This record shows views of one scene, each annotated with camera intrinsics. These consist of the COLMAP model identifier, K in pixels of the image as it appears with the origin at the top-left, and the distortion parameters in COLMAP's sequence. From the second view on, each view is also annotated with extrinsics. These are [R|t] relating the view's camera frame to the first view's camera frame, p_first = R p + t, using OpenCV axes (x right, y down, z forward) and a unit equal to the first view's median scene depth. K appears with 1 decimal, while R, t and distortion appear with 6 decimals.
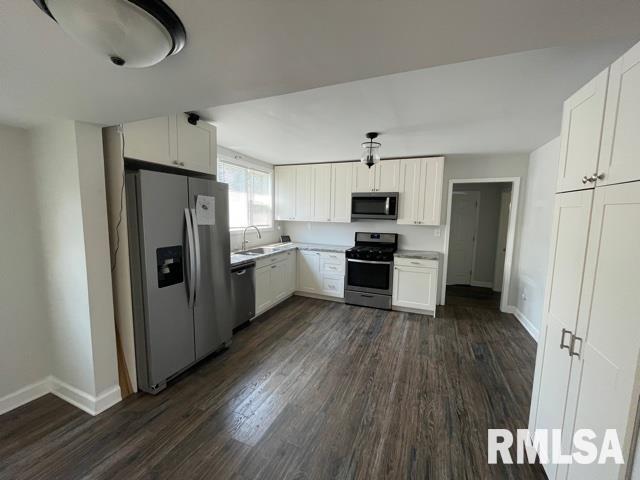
lens RADIAL K [[259.2, 0, 320.0], [0, 259.2, 240.0], [0, 0, 1]] dist [0.000443, 0.000170]
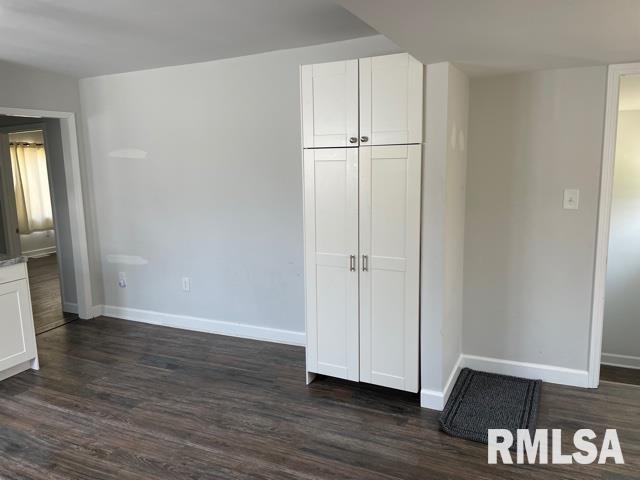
lens RADIAL K [[483.3, 0, 320.0], [0, 483.3, 240.0], [0, 0, 1]] dist [0.044429, -0.004373]
pose [[0.040066, -0.174292, 0.983878, -0.642565], [0.126265, 0.977659, 0.168049, -0.072190], [-0.991187, 0.117496, 0.061178, 0.456185]]
